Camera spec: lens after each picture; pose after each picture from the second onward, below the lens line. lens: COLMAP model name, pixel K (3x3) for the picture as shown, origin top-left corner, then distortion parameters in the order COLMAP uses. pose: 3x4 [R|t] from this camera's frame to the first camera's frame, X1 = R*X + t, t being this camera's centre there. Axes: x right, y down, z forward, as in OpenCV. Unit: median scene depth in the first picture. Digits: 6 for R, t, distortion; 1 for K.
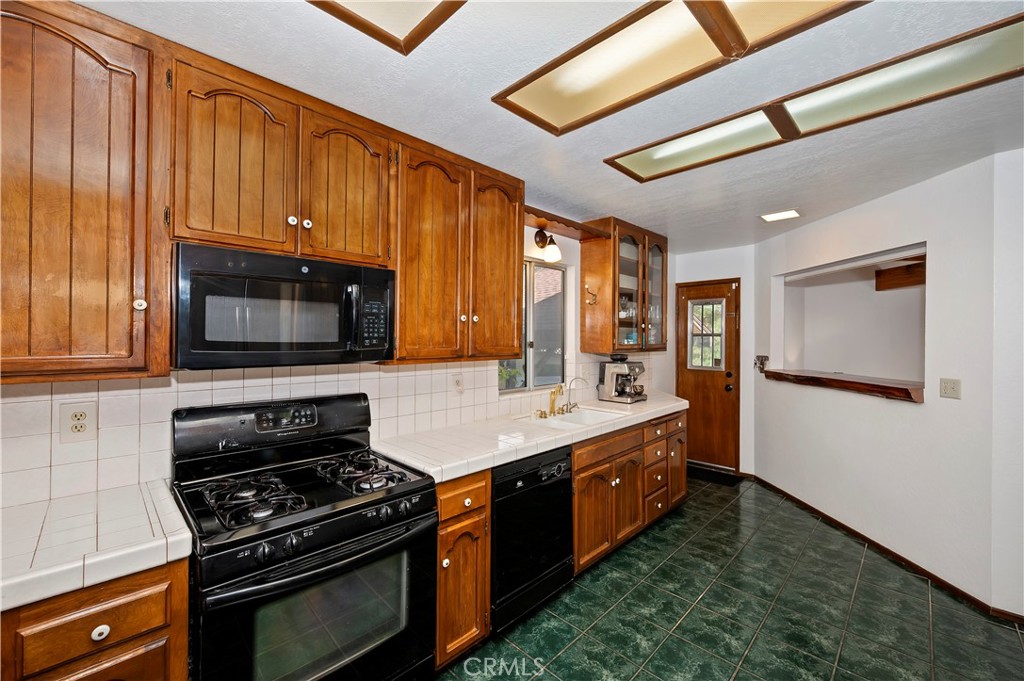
lens RADIAL K [[412.0, 0, 510.4], [0, 412.0, 335.7], [0, 0, 1]] dist [0.002486, 0.000116]
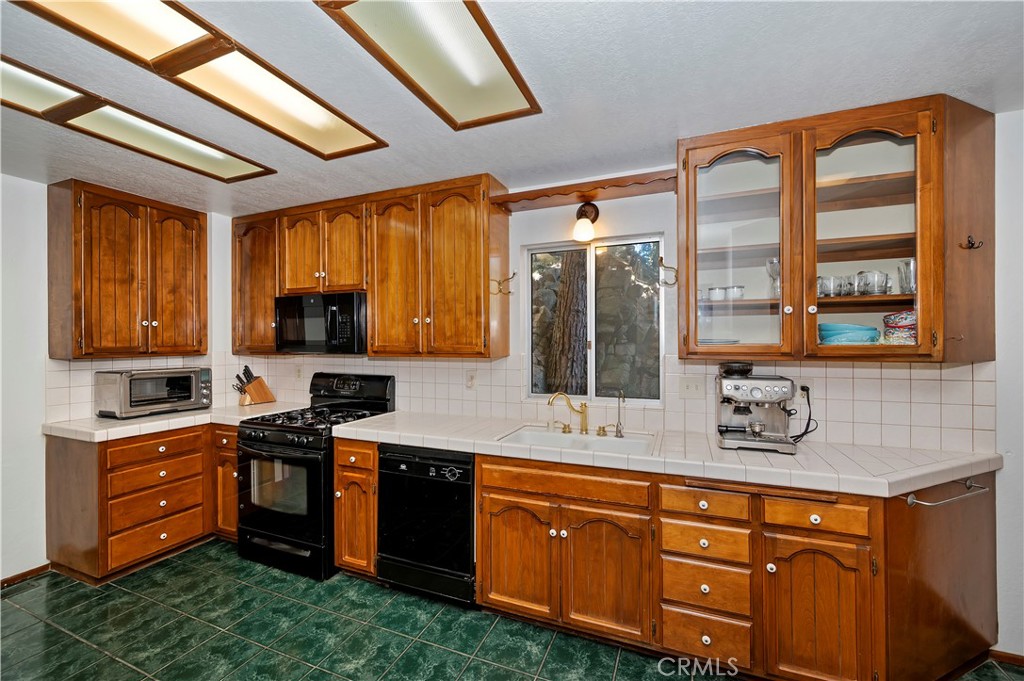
lens RADIAL K [[407.8, 0, 515.4], [0, 407.8, 345.0], [0, 0, 1]] dist [-0.001612, -0.000340]
pose [[0.389713, -0.001545, -0.920935, 1.125706], [0.007074, 0.999974, 0.001316, 0.030167], [0.920909, -0.007027, 0.389714, 0.830083]]
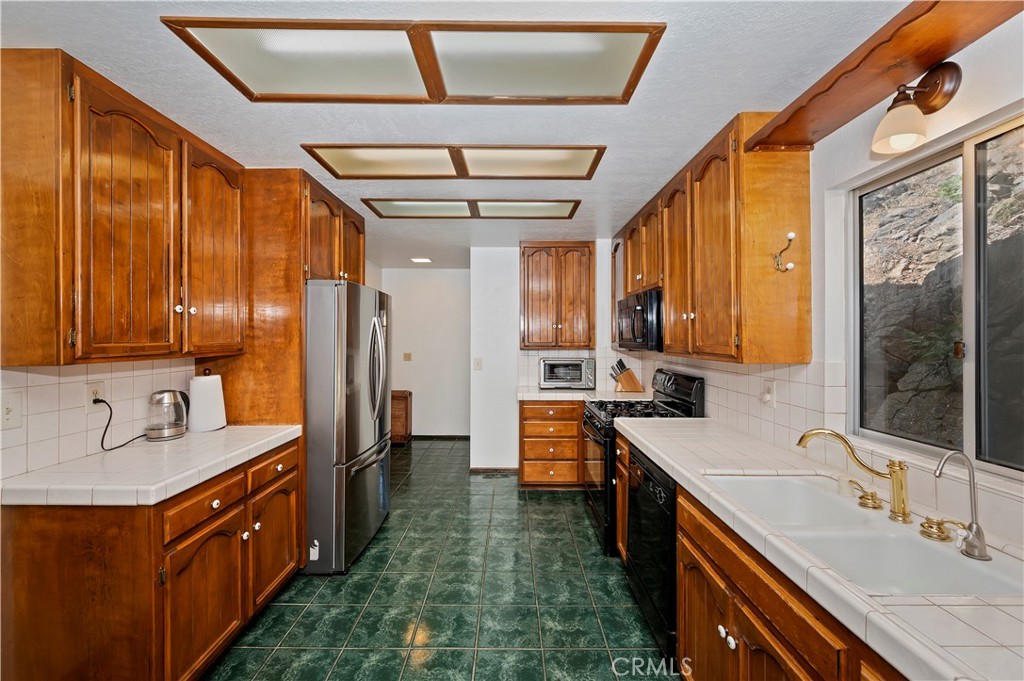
lens RADIAL K [[405.3, 0, 514.6], [0, 405.3, 338.5], [0, 0, 1]] dist [-0.001330, -0.000110]
pose [[-0.699496, -0.009219, -0.714577, 0.965700], [-0.007244, 0.999957, -0.005810, 0.023825], [0.714600, 0.001112, -0.699532, 1.457387]]
